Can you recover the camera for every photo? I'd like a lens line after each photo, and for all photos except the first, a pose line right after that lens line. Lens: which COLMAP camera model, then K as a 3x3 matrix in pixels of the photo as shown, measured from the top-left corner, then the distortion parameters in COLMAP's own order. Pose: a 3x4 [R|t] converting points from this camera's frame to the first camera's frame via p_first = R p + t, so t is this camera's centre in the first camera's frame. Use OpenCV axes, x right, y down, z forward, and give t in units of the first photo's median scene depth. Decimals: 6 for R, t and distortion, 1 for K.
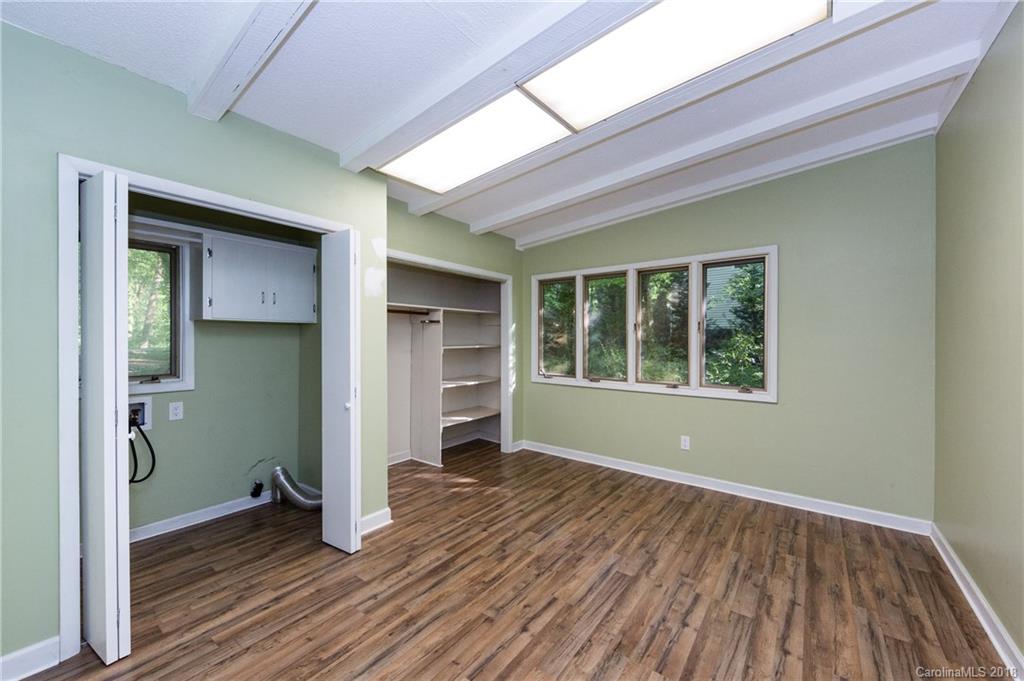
lens RADIAL K [[409.8, 0, 513.7], [0, 409.8, 340.1], [0, 0, 1]] dist [-0.003226, -0.000327]
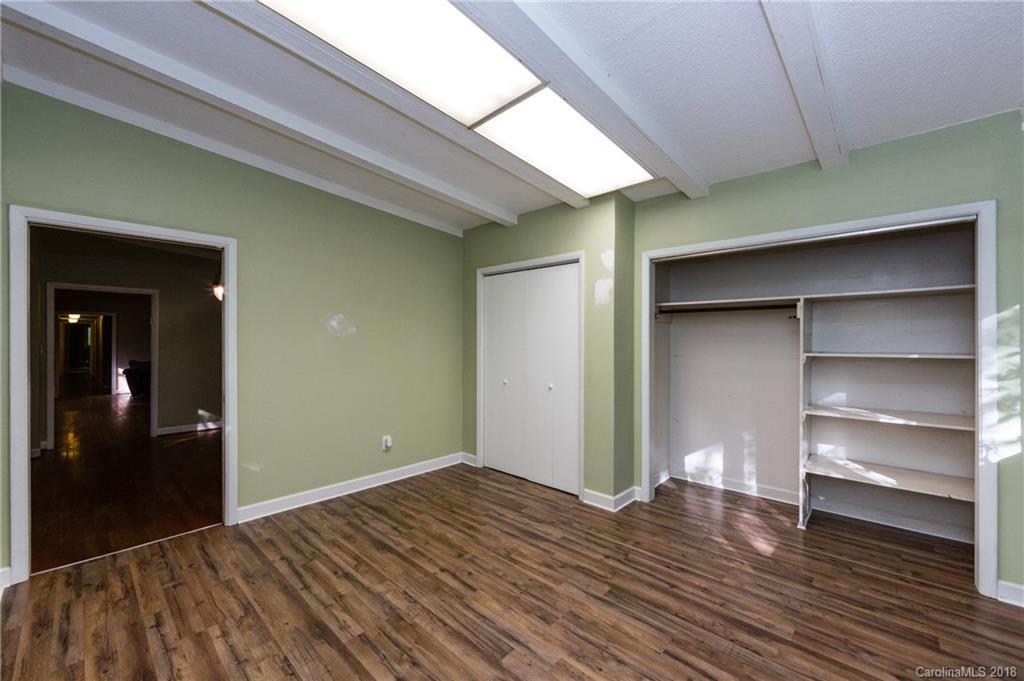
lens RADIAL K [[409.8, 0, 515.0], [0, 409.8, 340.5], [0, 0, 1]] dist [-0.003226, -0.000327]
pose [[-0.119623, -0.000778, -0.992819, 0.918138], [-0.005105, 0.999987, -0.000168, -0.002945], [0.992806, 0.005048, -0.119625, 0.999603]]
